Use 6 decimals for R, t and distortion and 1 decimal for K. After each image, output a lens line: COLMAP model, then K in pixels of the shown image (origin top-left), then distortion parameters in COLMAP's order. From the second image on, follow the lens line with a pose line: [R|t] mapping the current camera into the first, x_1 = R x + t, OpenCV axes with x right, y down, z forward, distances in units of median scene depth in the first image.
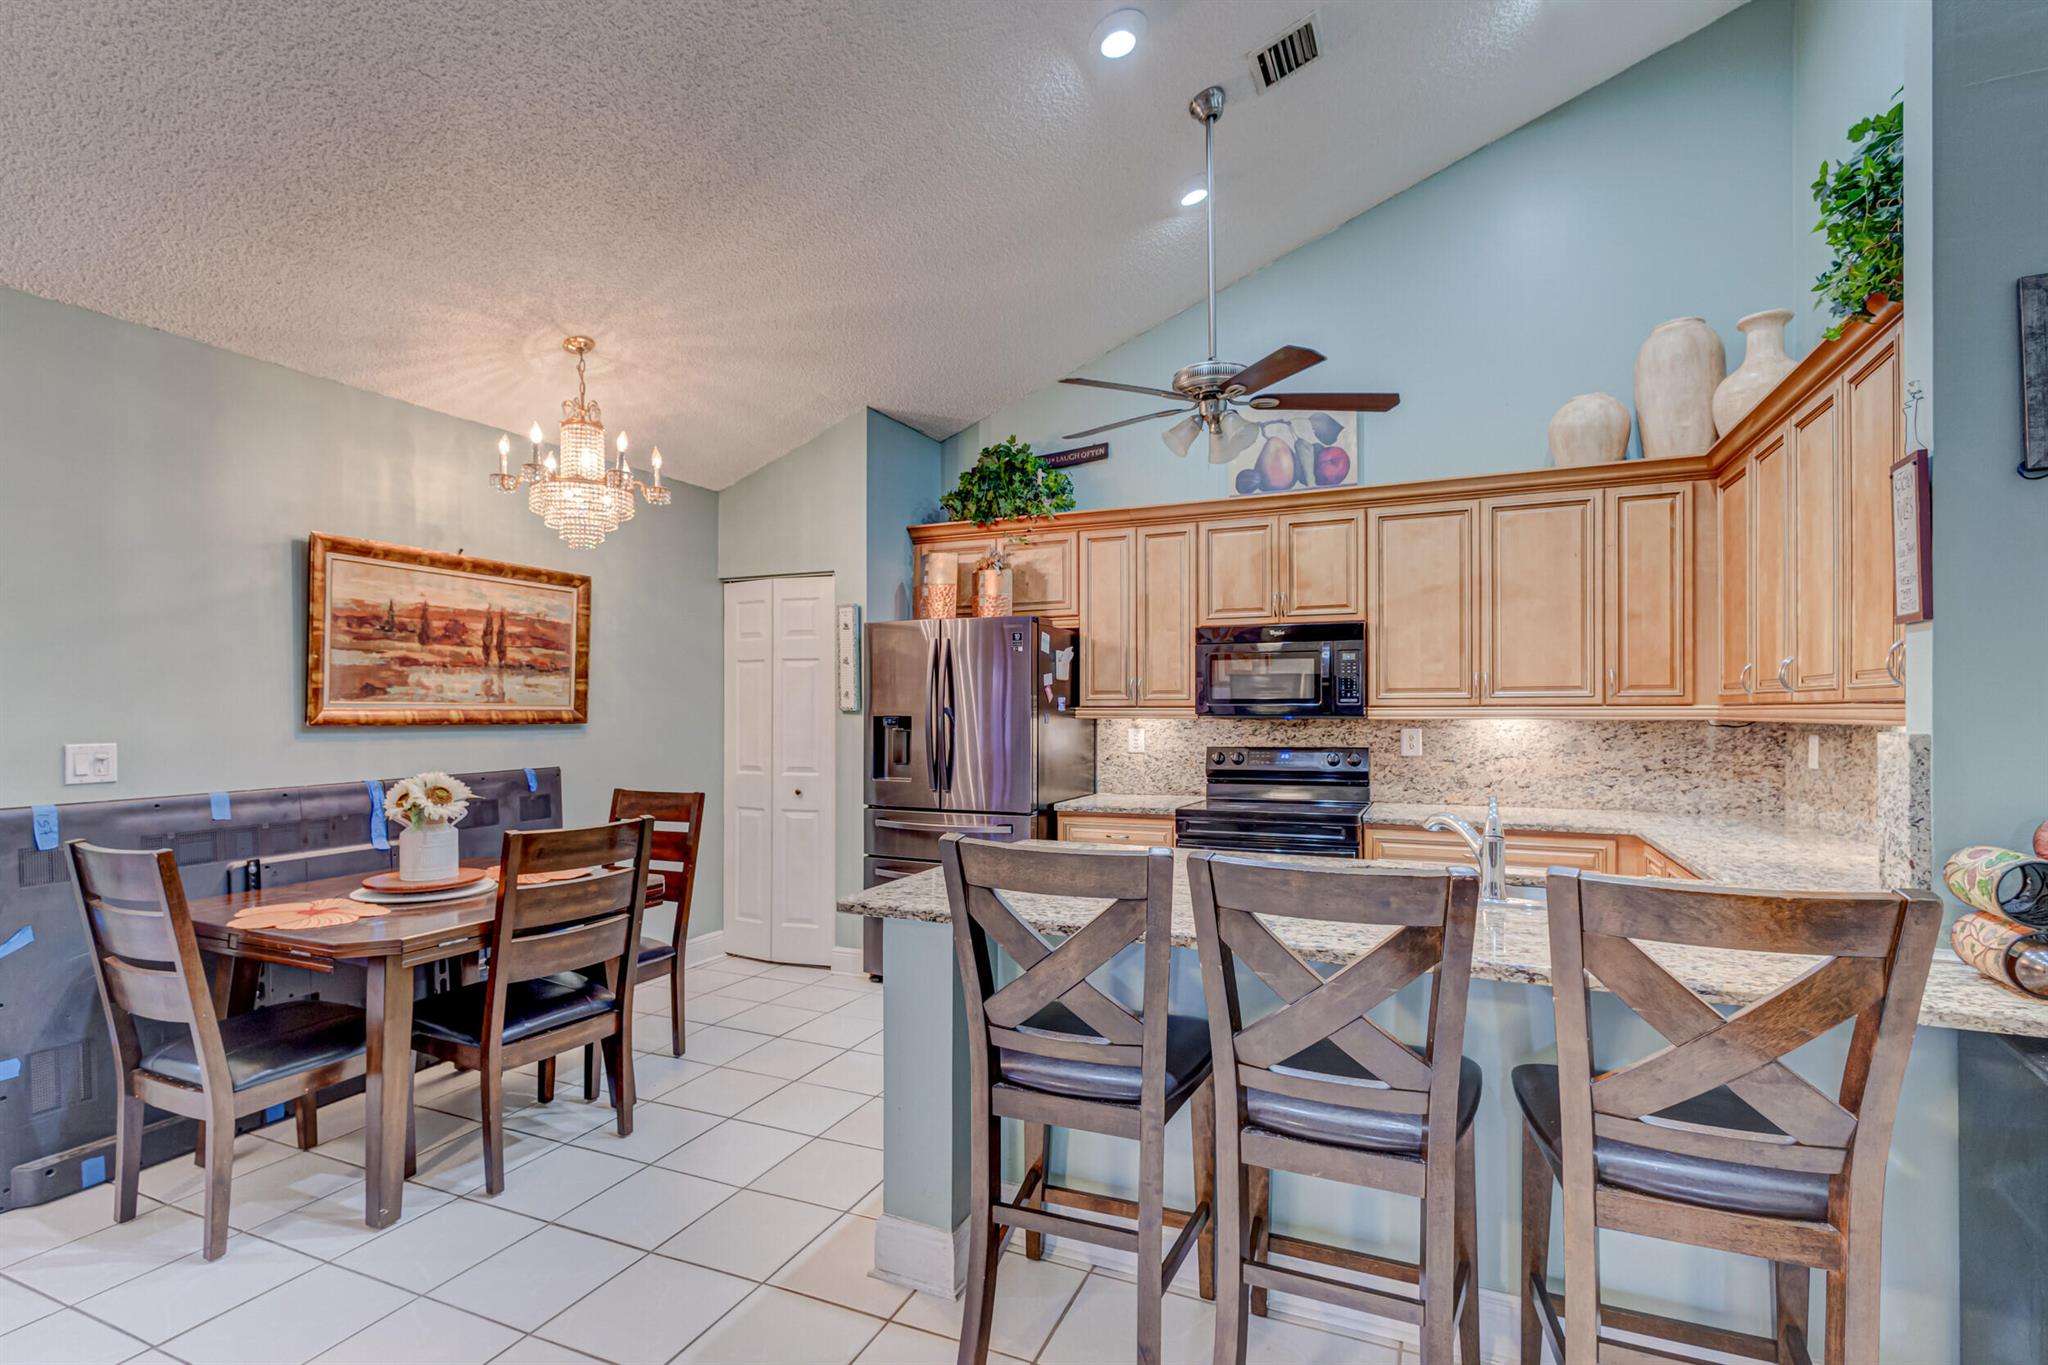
lens RADIAL K [[947.0, 0, 1026.6], [0, 947.0, 705.6], [0, 0, 1]] dist [0.013370, -0.004010]
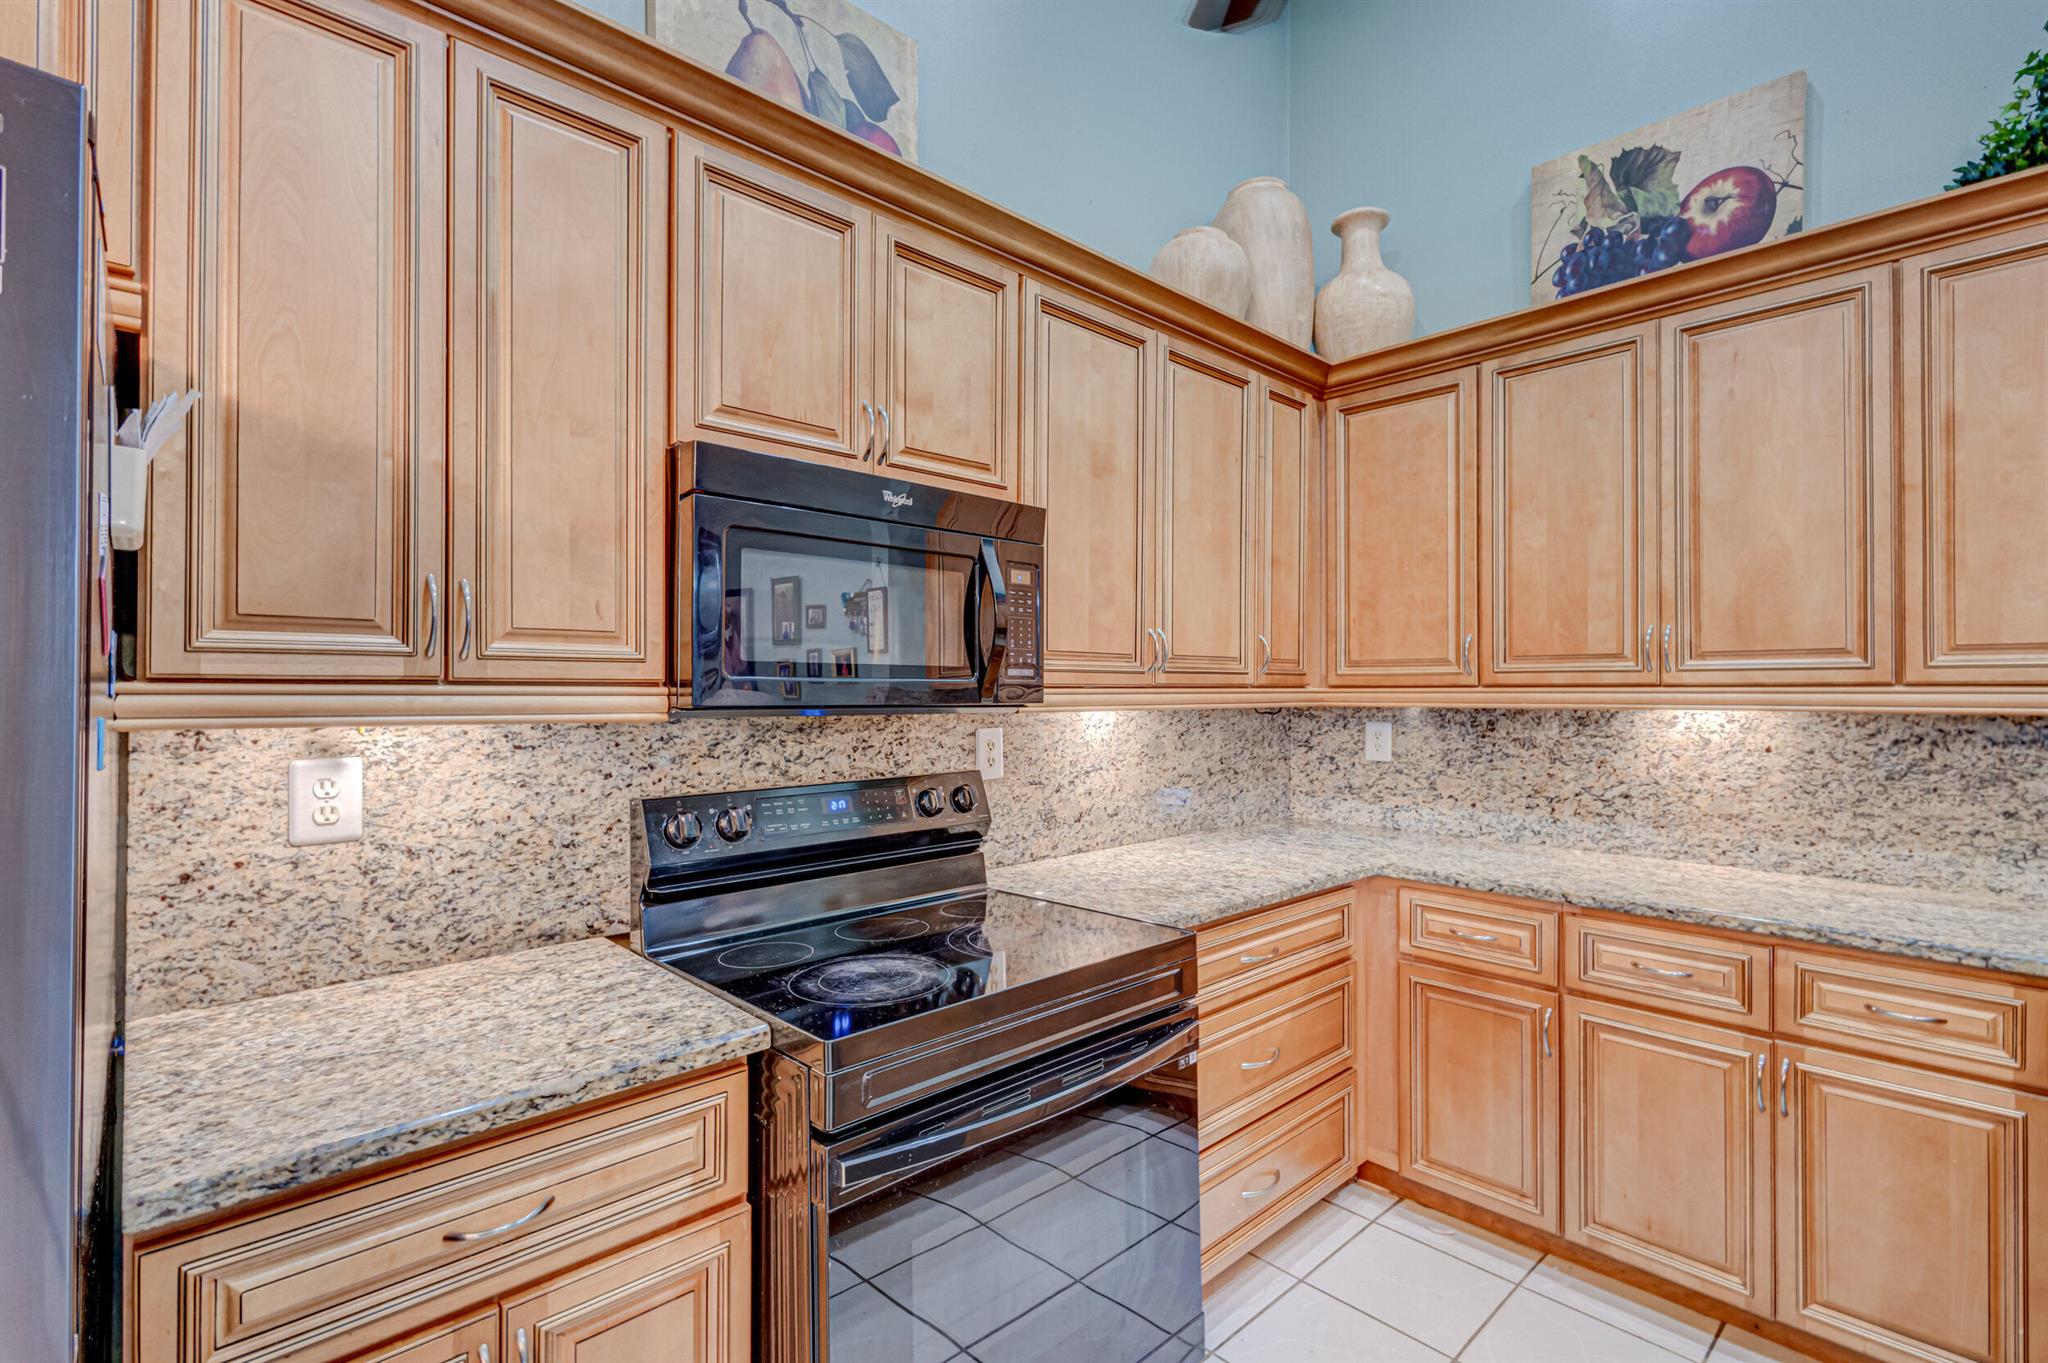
lens RADIAL K [[947.0, 0, 1027.5], [0, 947.0, 679.0], [0, 0, 1]] dist [0.013370, -0.004010]
pose [[0.391585, 0.013265, 0.920046, -0.080660], [-0.005215, 0.999912, -0.012197, 0.003299], [-0.920127, -0.000021, 0.391620, 0.820568]]
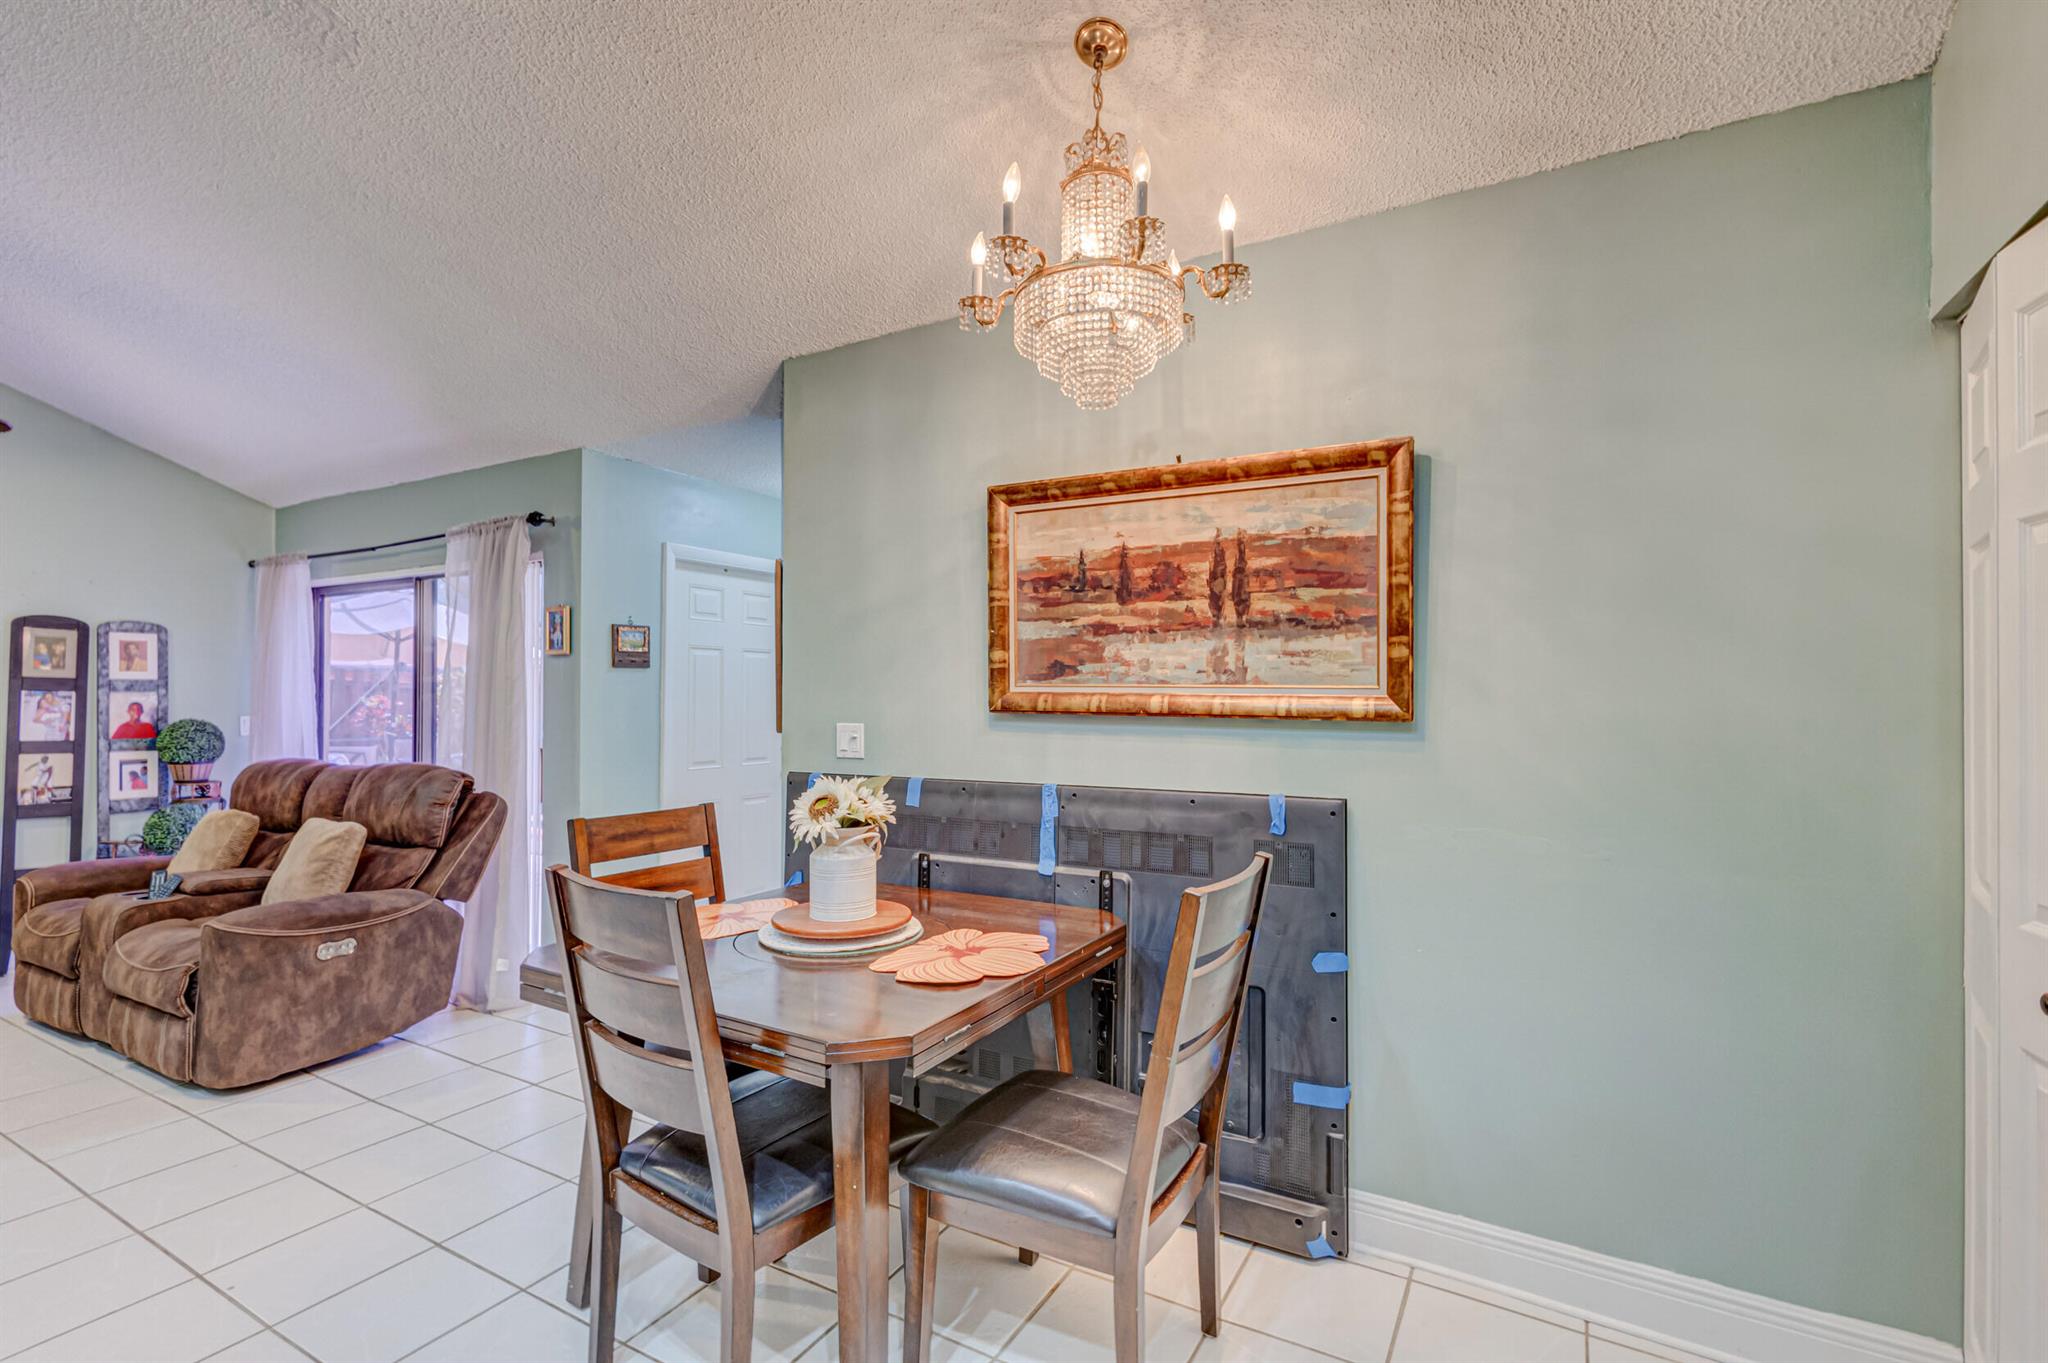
lens RADIAL K [[947.0, 0, 1020.1], [0, 947.0, 680.4], [0, 0, 1]] dist [0.013370, -0.004010]
pose [[-0.111622, -0.013587, -0.993658, 0.073477], [-0.001195, 0.999908, -0.013538, 0.003065], [0.993750, -0.000323, -0.111628, 0.868621]]
